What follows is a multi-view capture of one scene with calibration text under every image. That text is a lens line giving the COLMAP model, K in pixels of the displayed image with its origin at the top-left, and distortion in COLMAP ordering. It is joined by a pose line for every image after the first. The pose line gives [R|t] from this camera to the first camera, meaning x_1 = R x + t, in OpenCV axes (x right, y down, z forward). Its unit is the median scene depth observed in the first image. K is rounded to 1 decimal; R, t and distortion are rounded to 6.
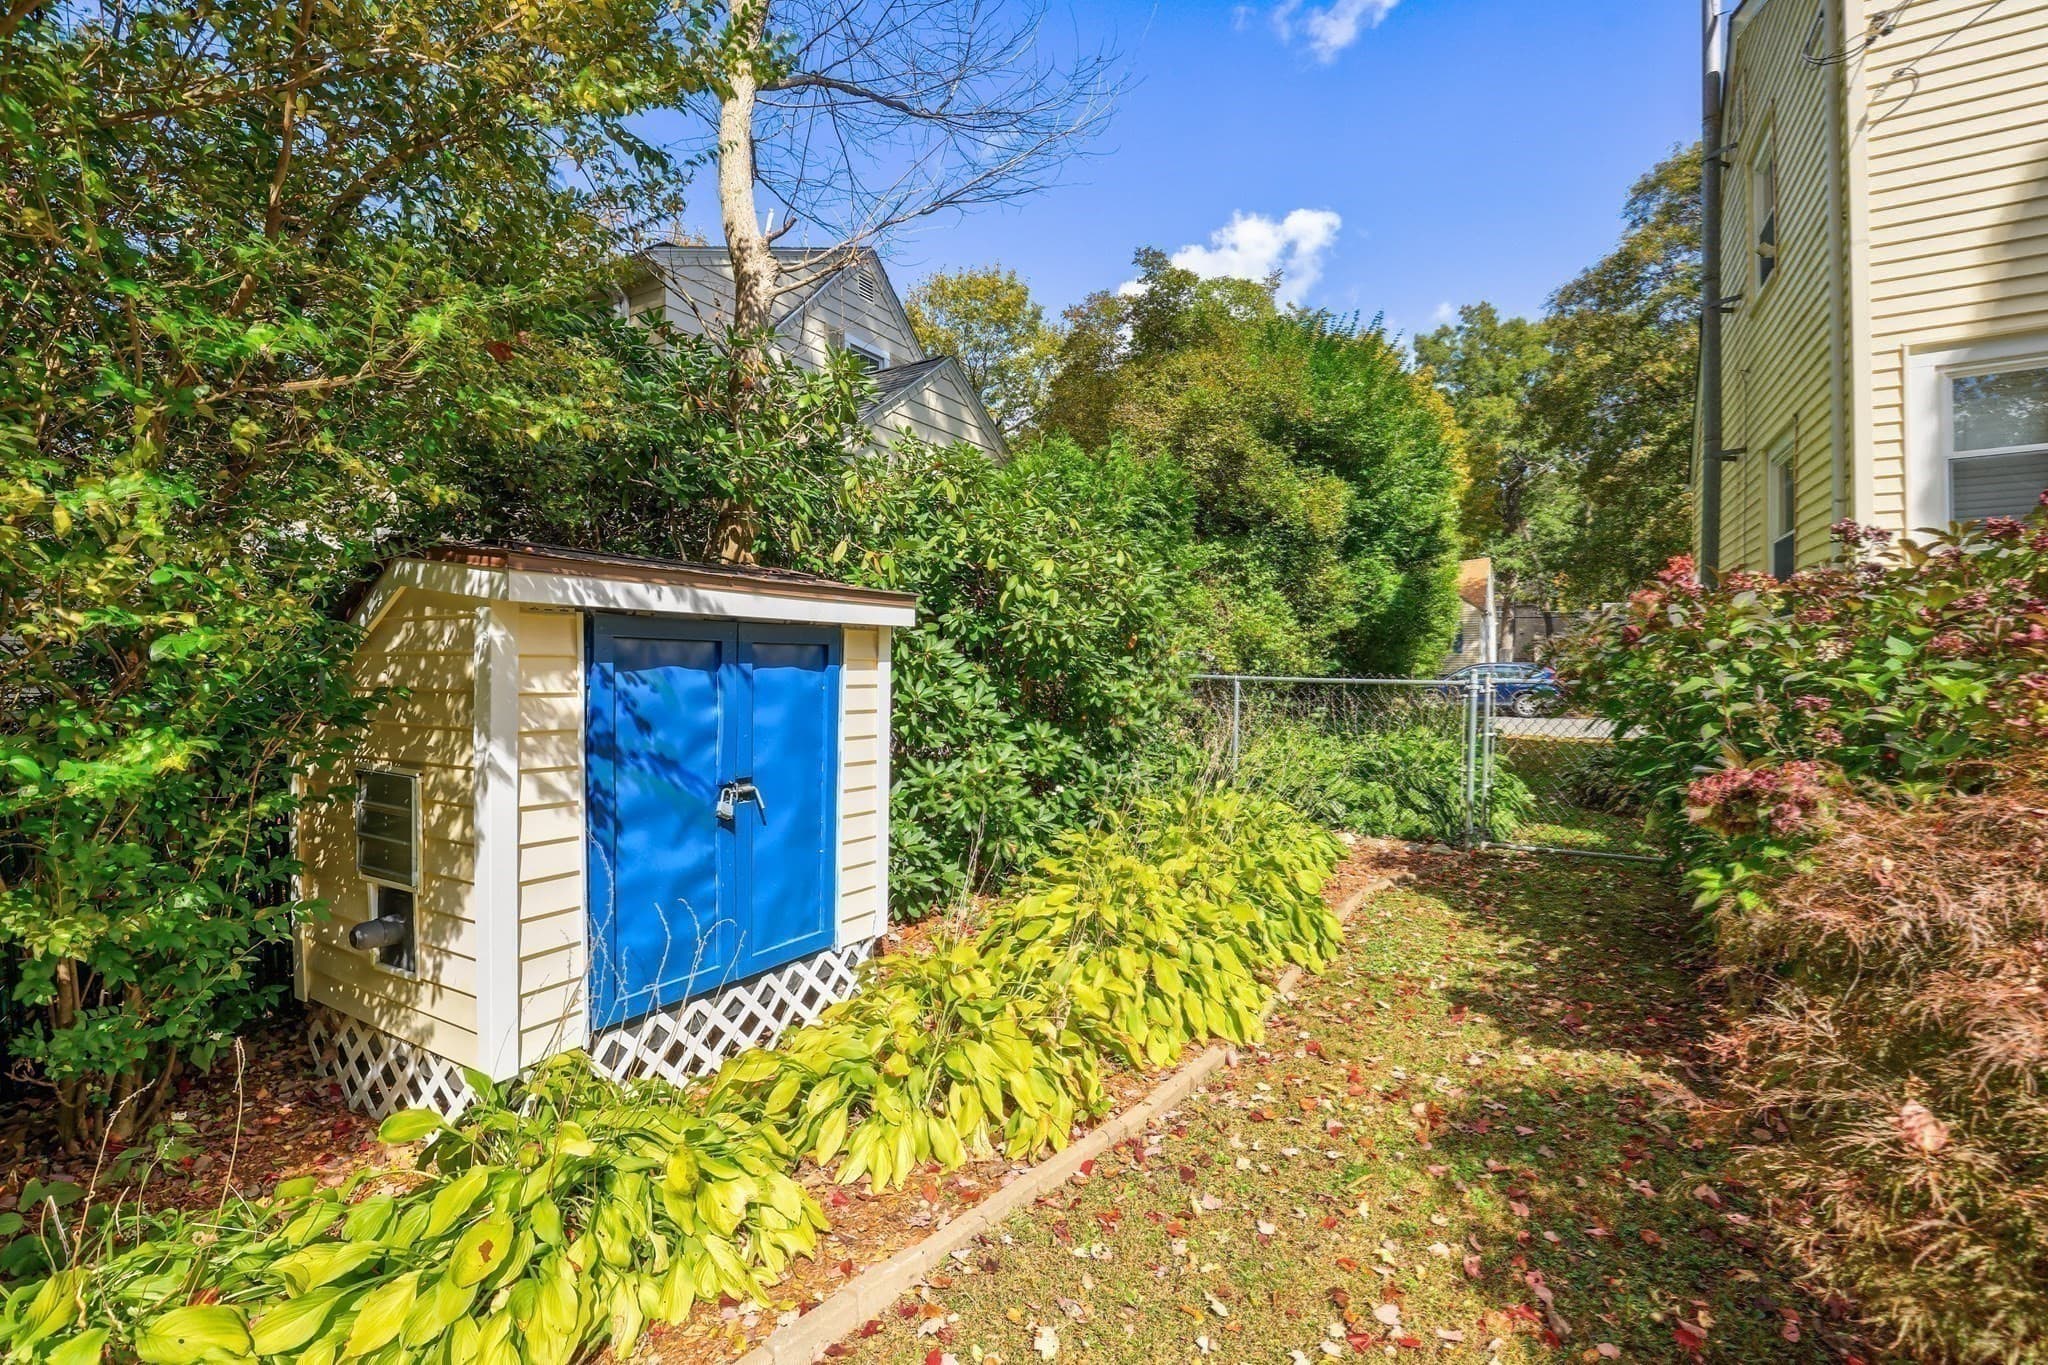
lens RADIAL K [[949.0, 0, 1013.4], [0, 949.0, 692.4], [0, 0, 1]] dist [-0.024434, 0.001639]
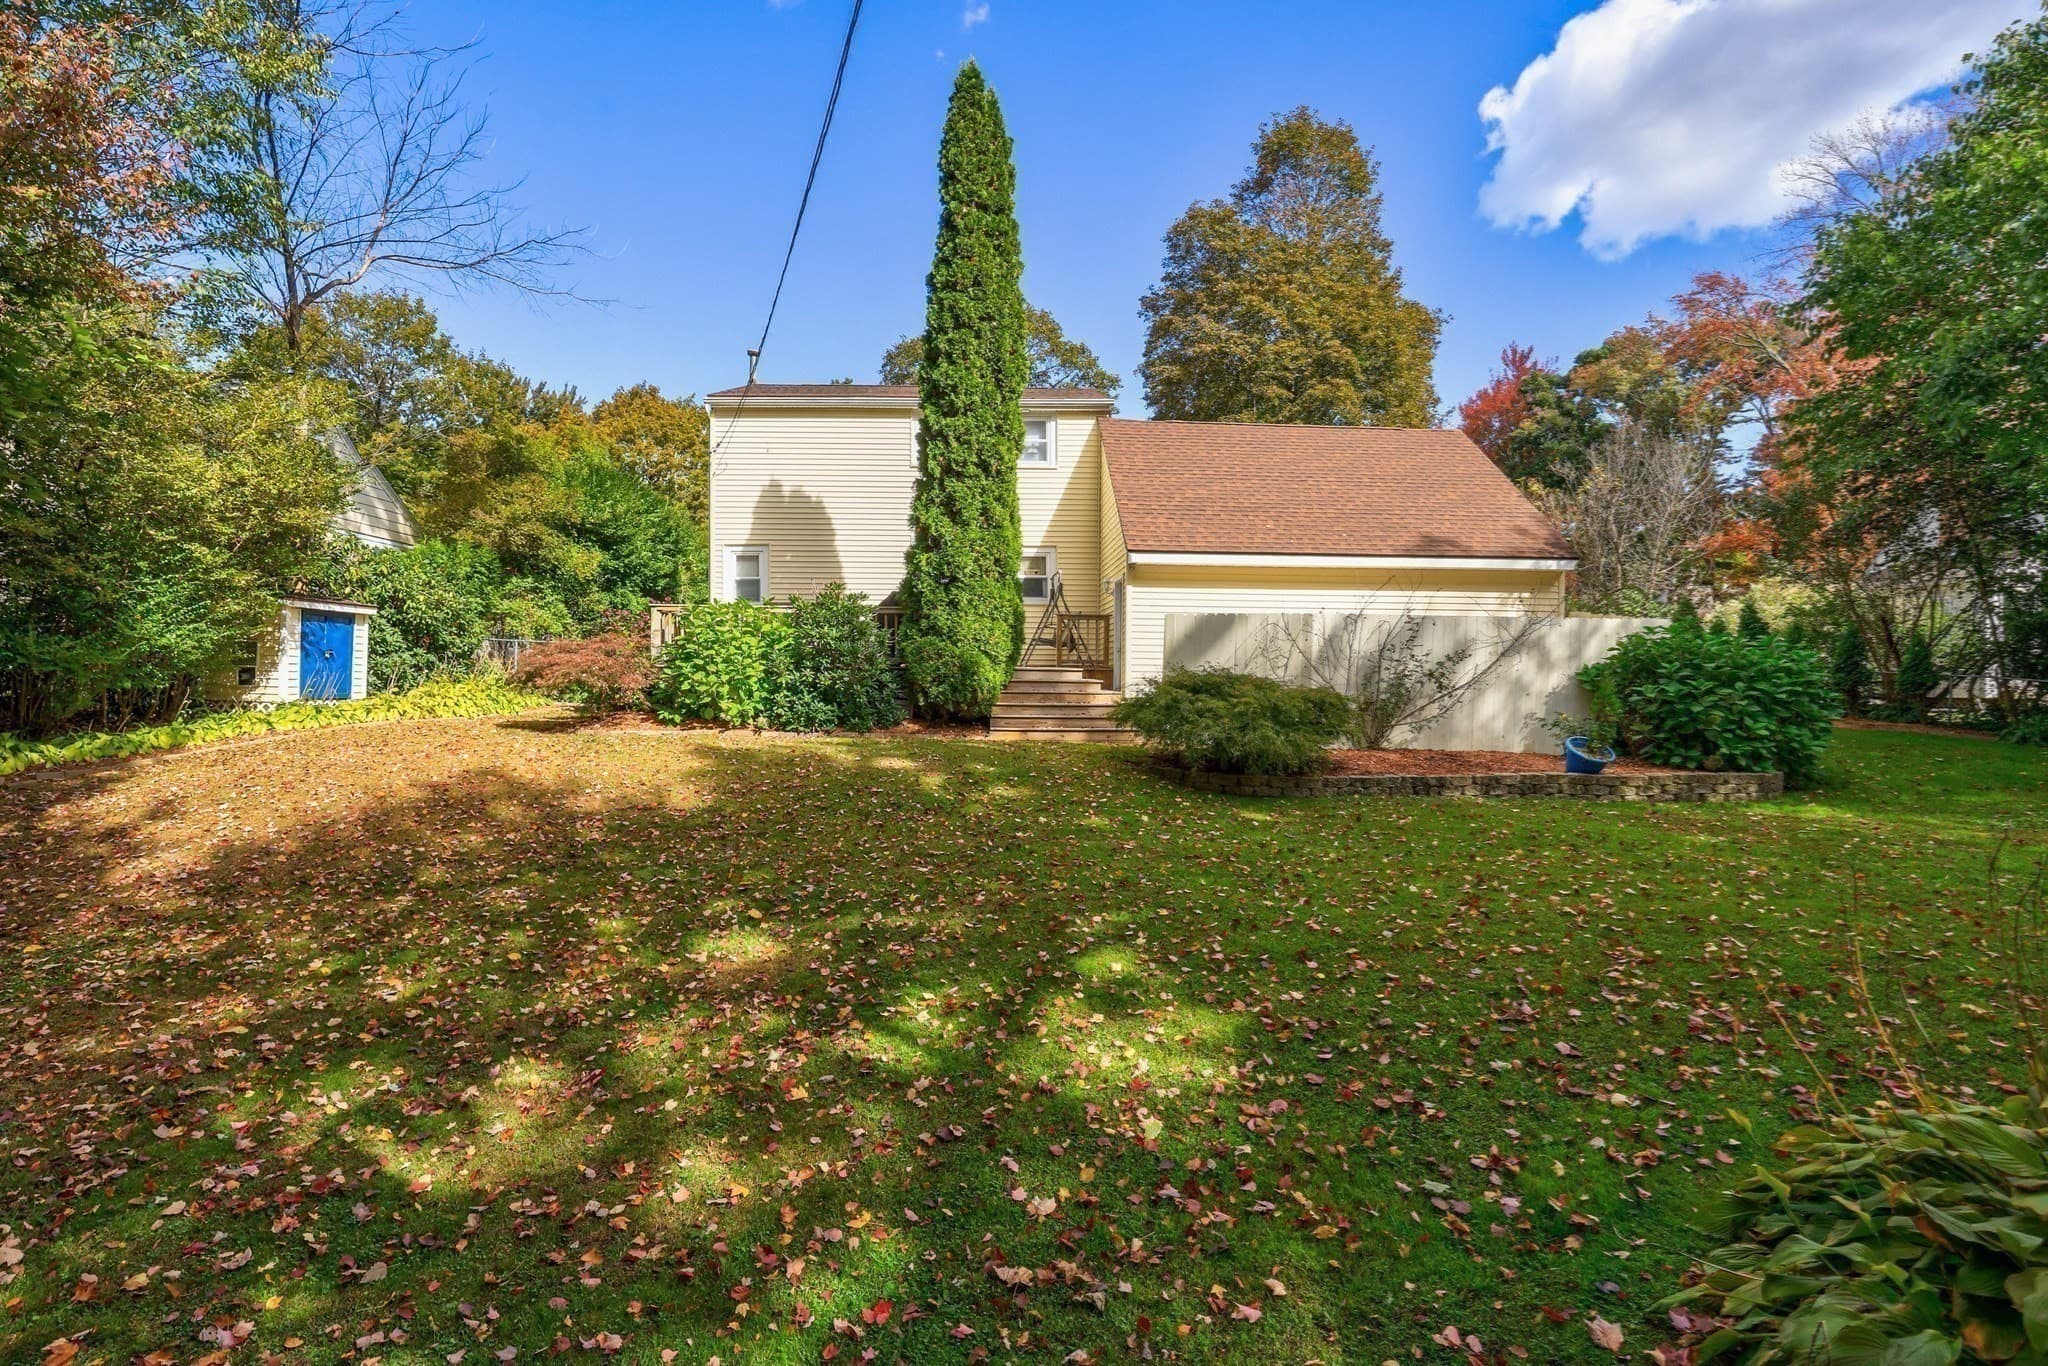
lens RADIAL K [[949.0, 0, 1006.1], [0, 949.0, 689.8], [0, 0, 1]] dist [-0.024434, 0.001639]
pose [[0.848559, 0.007958, 0.529041, 0.044654], [-0.006163, 0.999968, -0.005156, 0.236990], [-0.529065, 0.001115, 0.848581, -3.556518]]
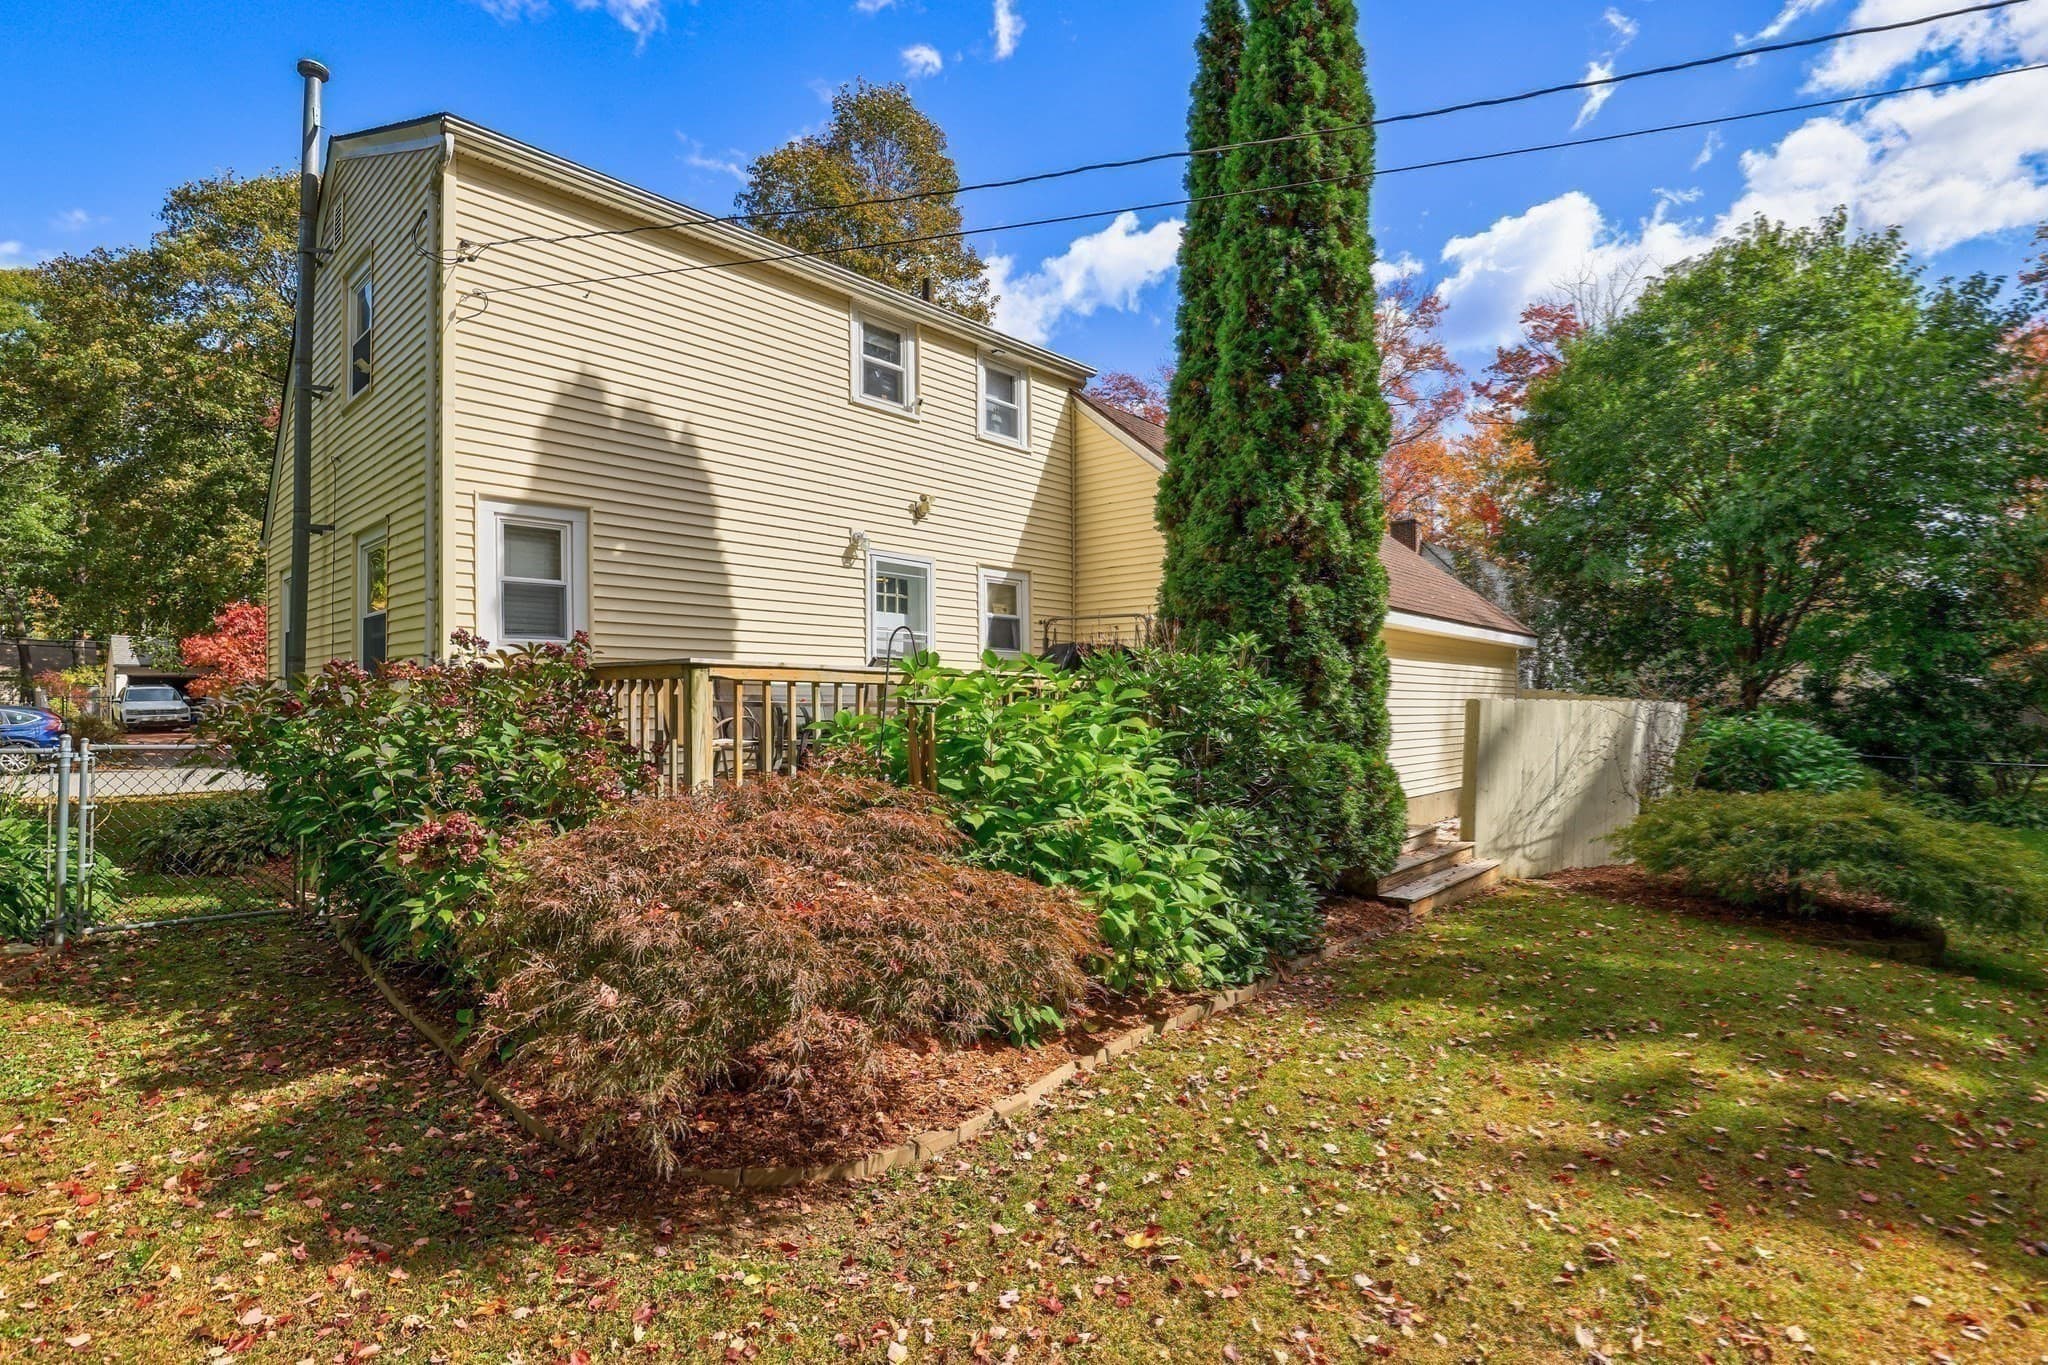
lens RADIAL K [[949.0, 0, 1019.4], [0, 949.0, 696.9], [0, 0, 1]] dist [-0.024434, 0.001639]
pose [[0.231285, 0.019783, 0.972685, -0.273953], [0.019786, 0.999491, -0.025032, -0.037334], [-0.972685, 0.025035, 0.230776, -0.121321]]
